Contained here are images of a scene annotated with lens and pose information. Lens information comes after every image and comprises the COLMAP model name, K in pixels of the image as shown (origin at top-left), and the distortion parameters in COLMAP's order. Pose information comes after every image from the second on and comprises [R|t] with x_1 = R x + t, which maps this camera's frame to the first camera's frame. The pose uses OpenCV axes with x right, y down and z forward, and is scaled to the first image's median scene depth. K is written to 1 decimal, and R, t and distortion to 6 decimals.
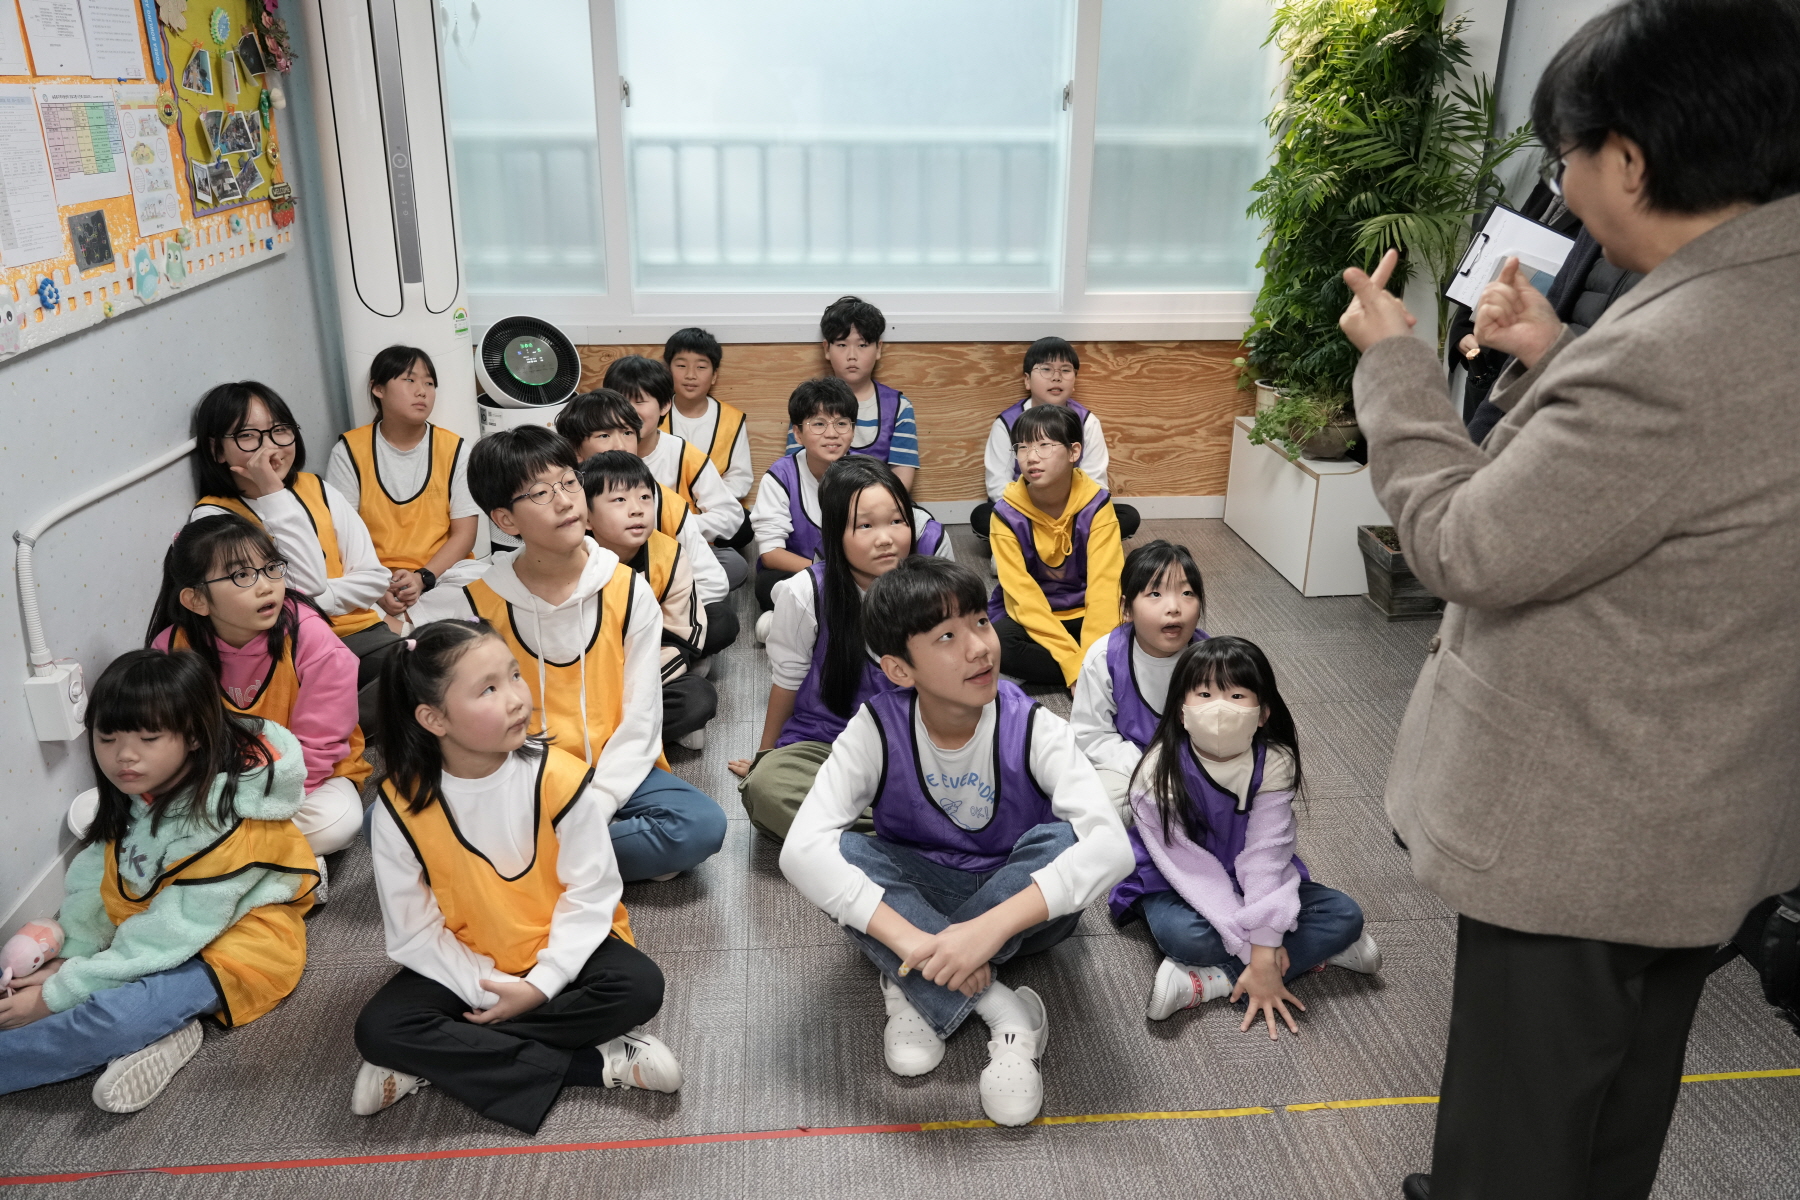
lens RADIAL K [[1326.3, 0, 900.0], [0, 1326.3, 600.0], [0, 0, 1]] dist [0.006619, 0.000098]
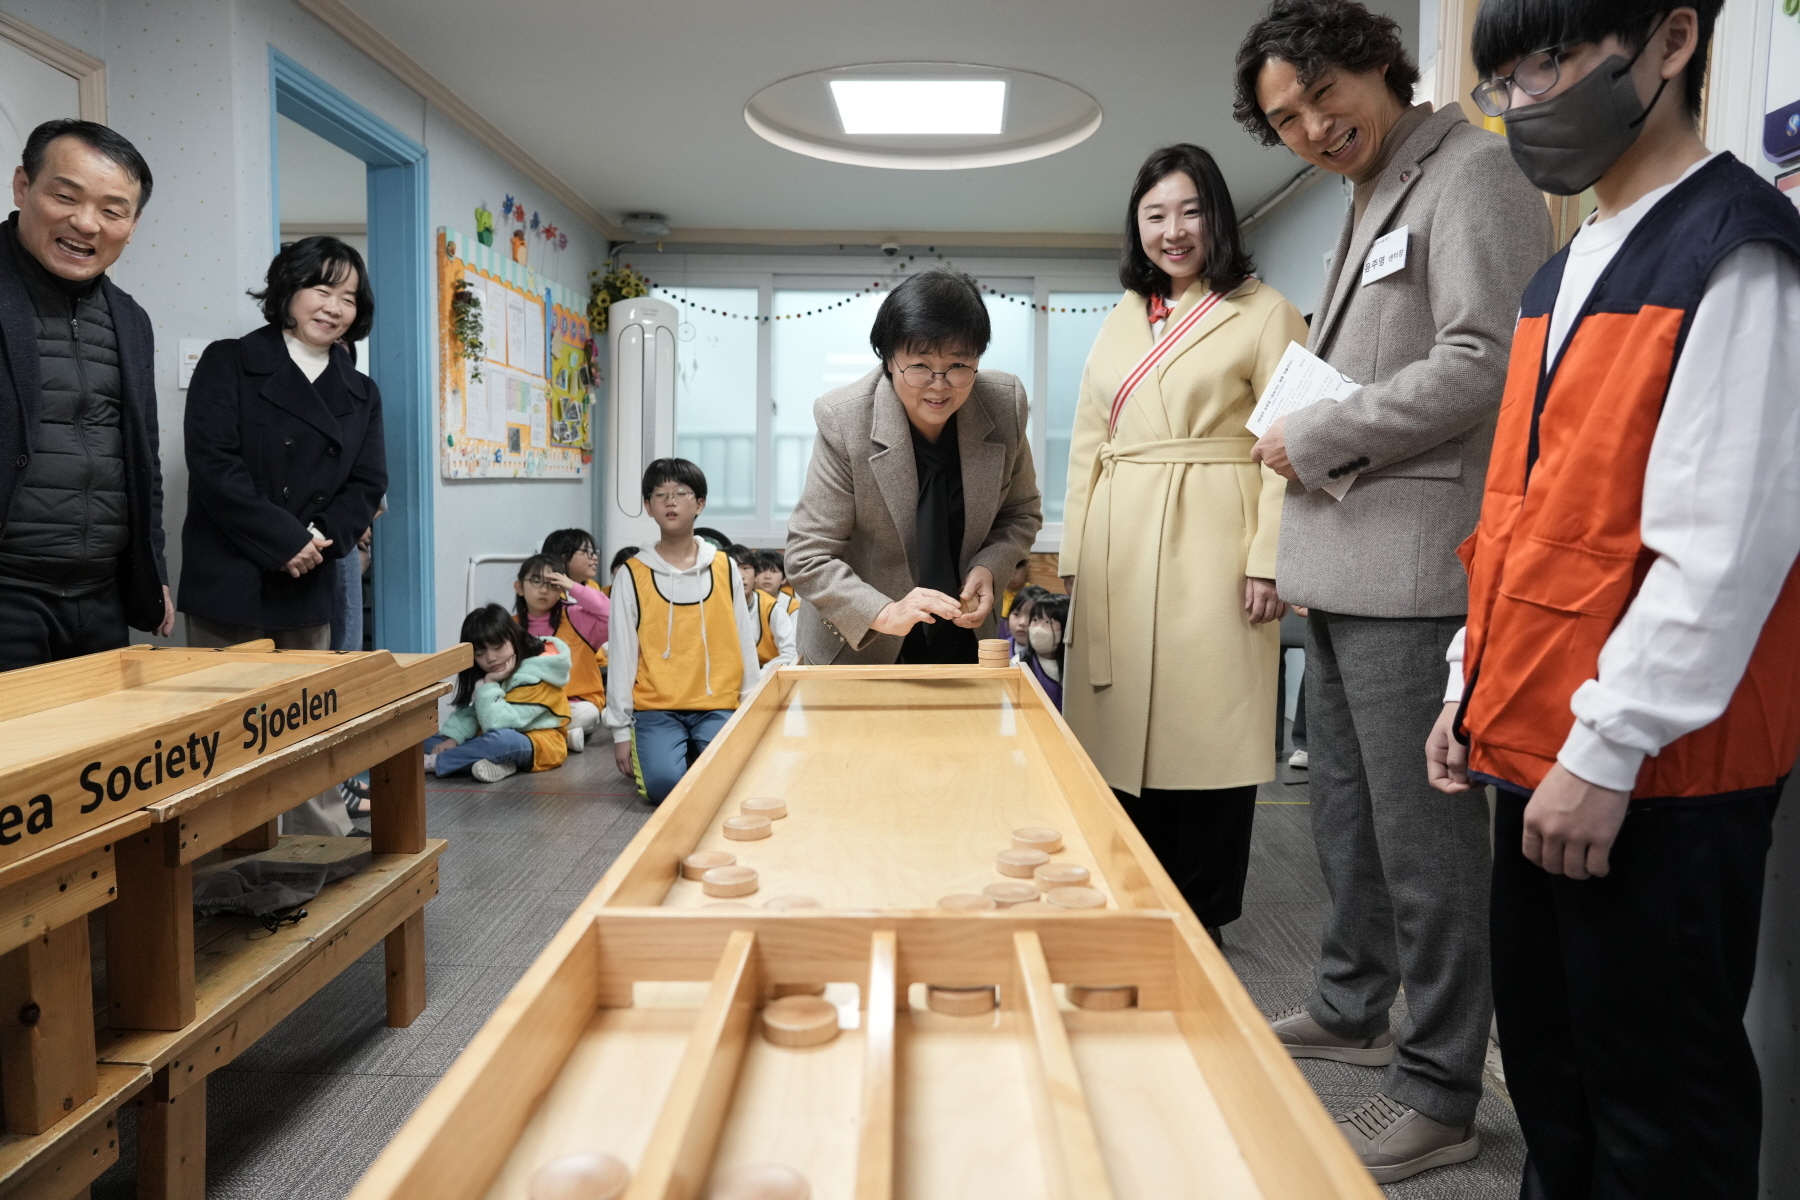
lens RADIAL K [[1191.8, 0, 891.7], [0, 1191.8, 593.4], [0, 0, 1]] dist [-0.030262, 0.020674]
pose [[0.994559, 0.012172, -0.103460, 0.149904], [-0.041384, 0.957586, -0.285160, 0.388150], [0.095601, 0.287890, 0.952880, -0.544449]]
